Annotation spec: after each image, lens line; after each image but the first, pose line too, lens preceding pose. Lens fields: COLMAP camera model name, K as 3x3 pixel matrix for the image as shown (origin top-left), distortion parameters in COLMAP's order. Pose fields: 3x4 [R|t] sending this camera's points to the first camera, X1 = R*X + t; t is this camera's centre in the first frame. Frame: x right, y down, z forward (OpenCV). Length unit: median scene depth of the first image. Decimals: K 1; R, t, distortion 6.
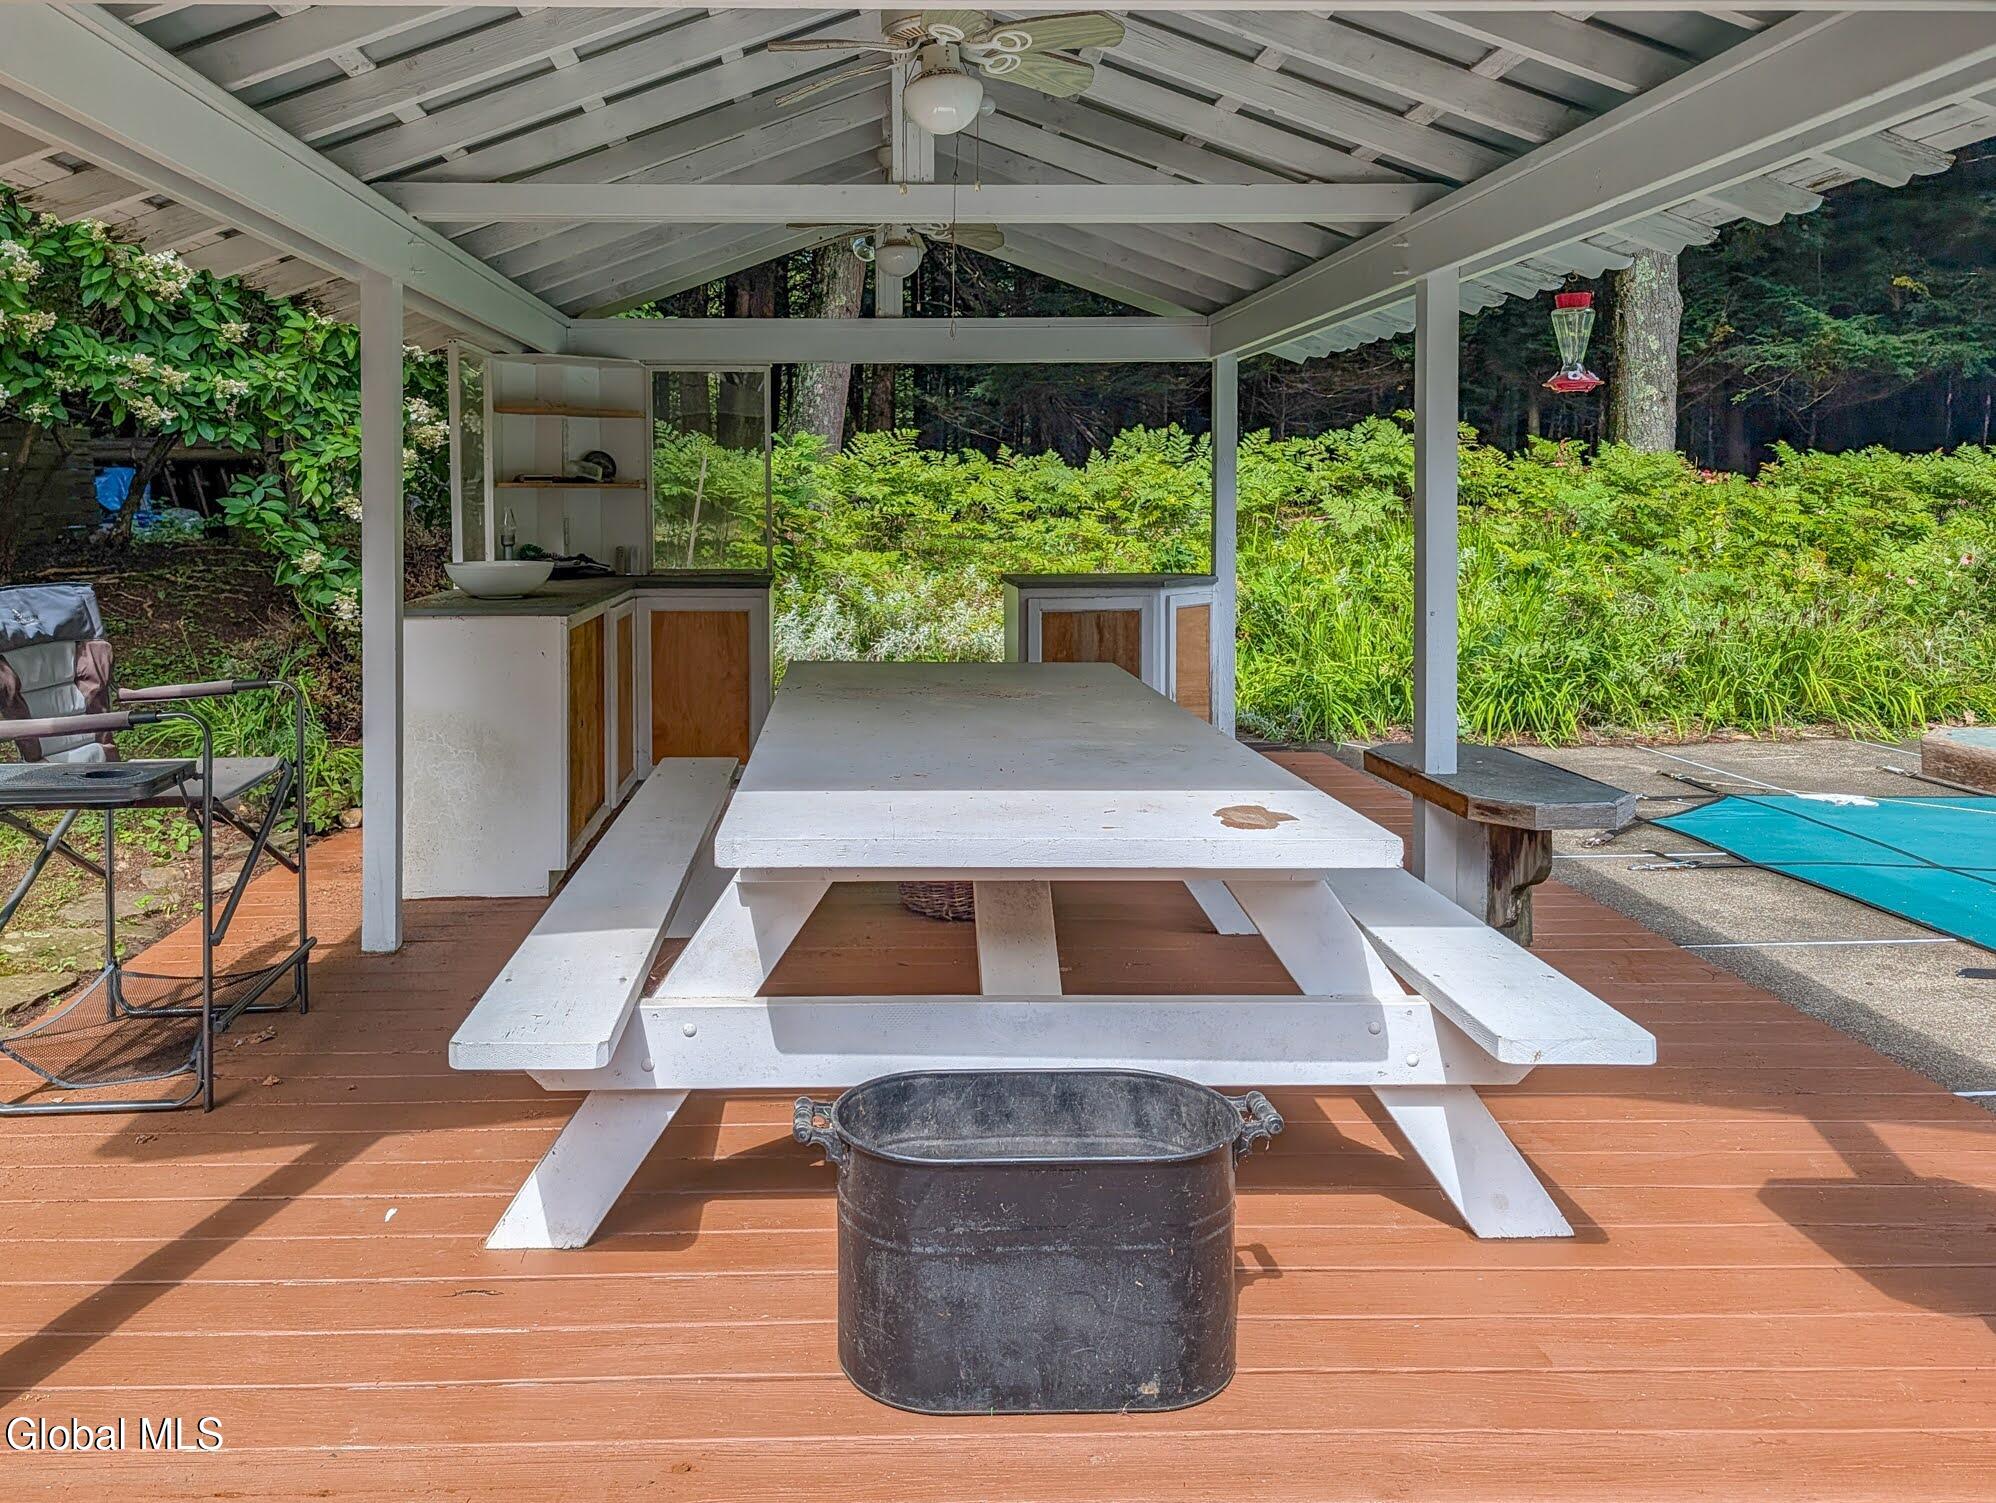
lens RADIAL K [[1482.2, 0, 998.0], [0, 1482.2, 707.2], [0, 0, 1]] dist [0.012644, -0.001237]
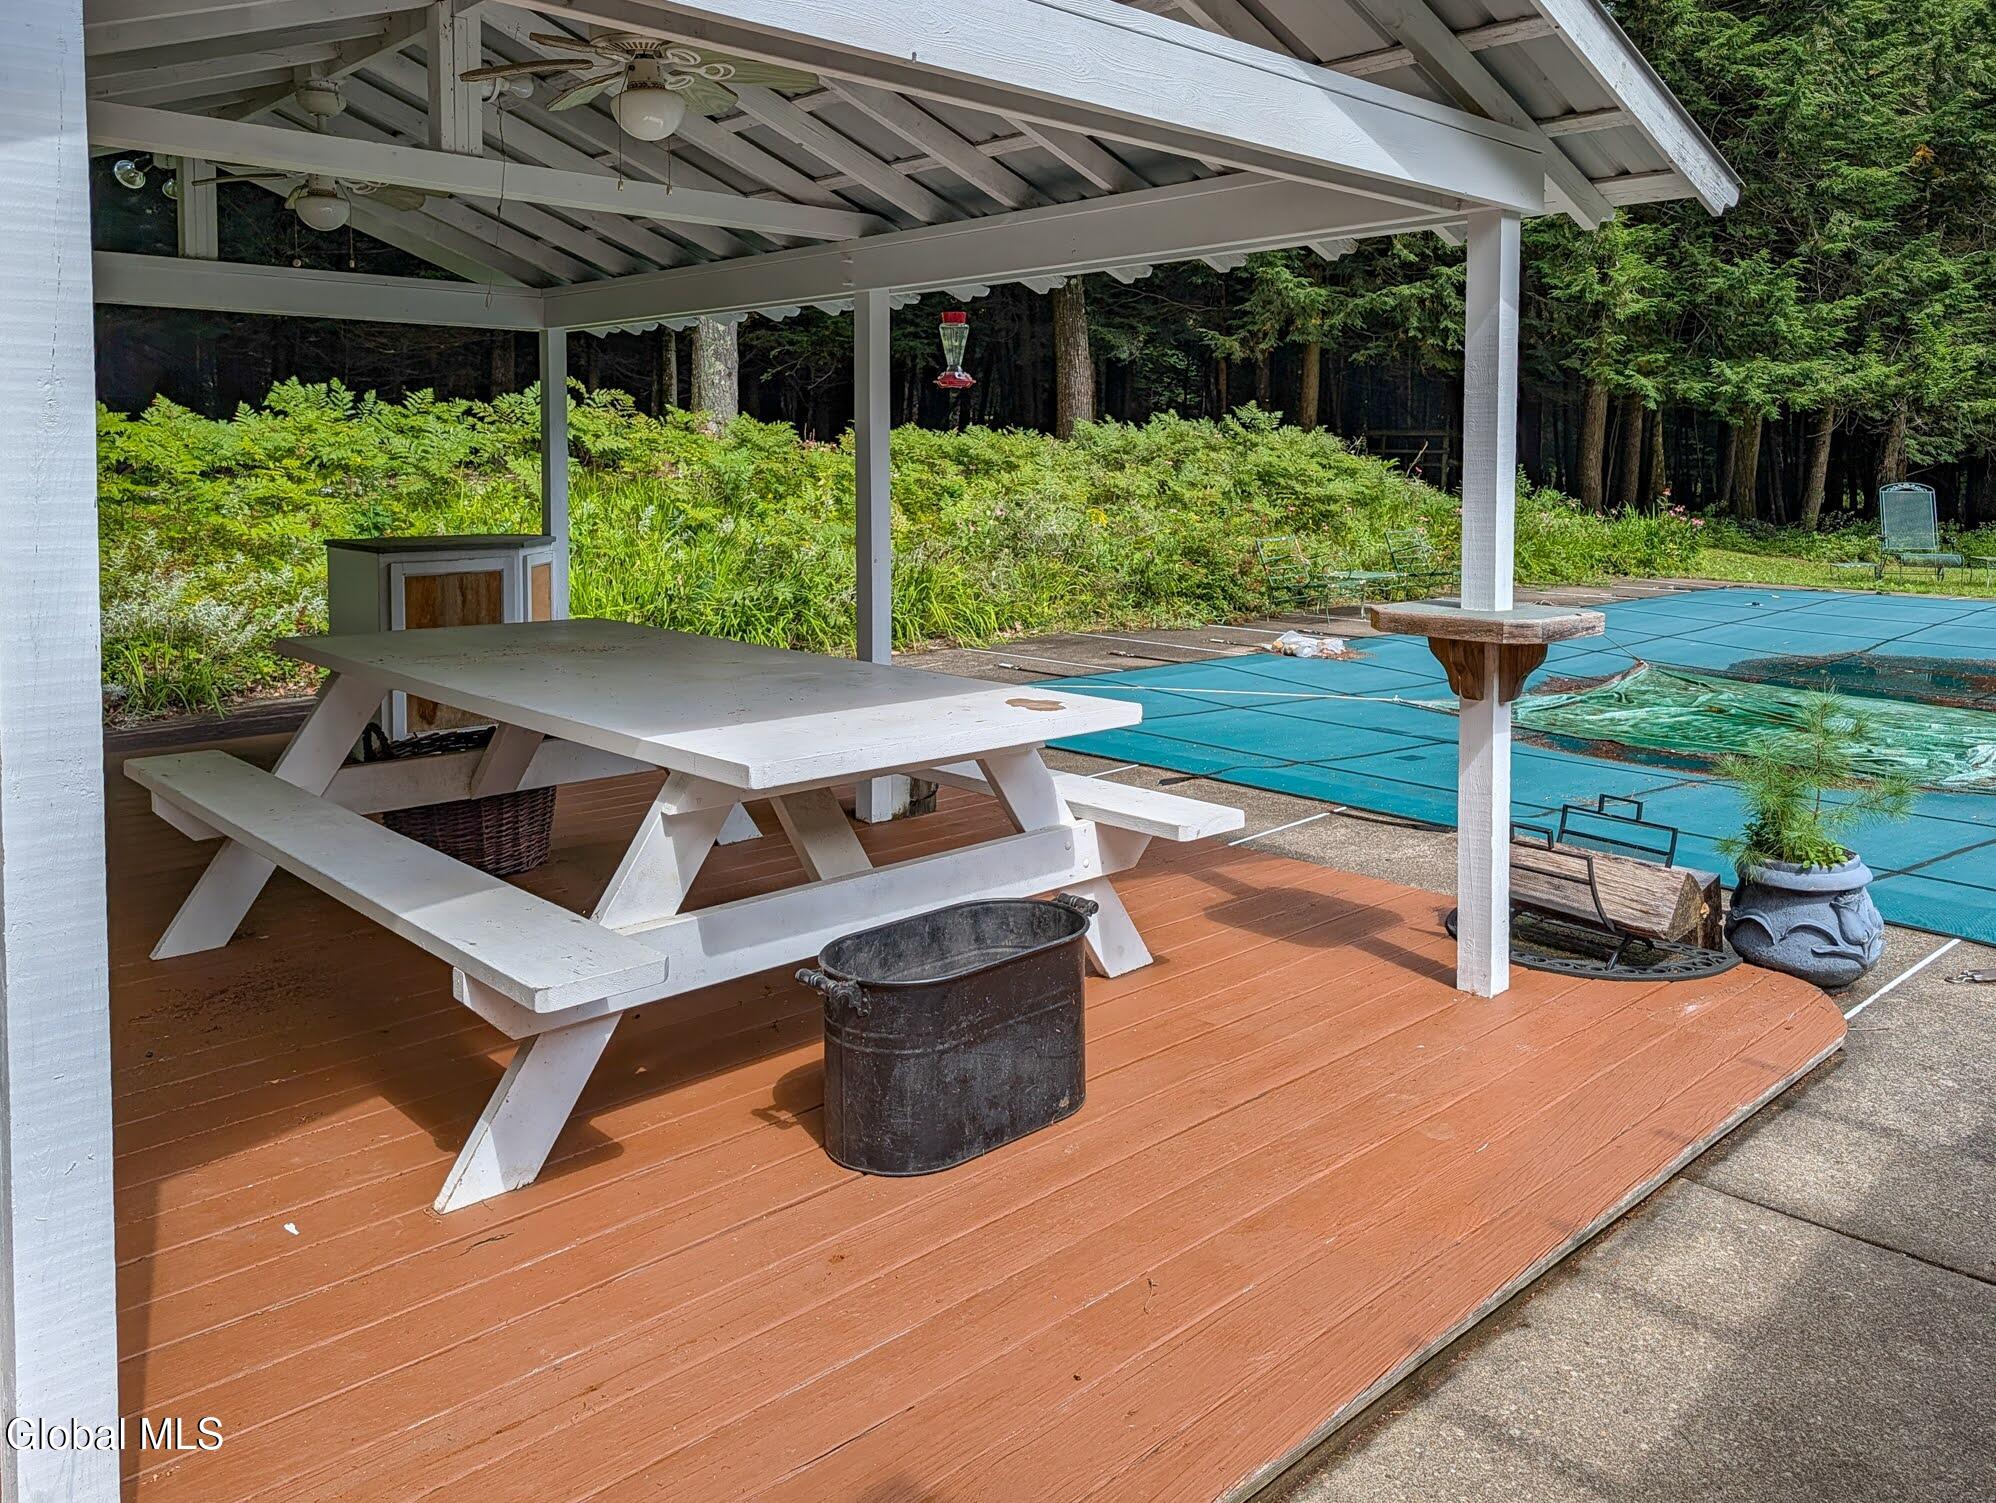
lens RADIAL K [[1458.1, 0, 998.0], [0, 1458.1, 751.5], [0, 0, 1]] dist [0.035510, -0.005928]
pose [[0.738223, -0.128201, 0.662262, -0.688885], [0.086962, 0.991669, 0.095031, -0.013893], [-0.668928, -0.012562, 0.743221, -0.001715]]
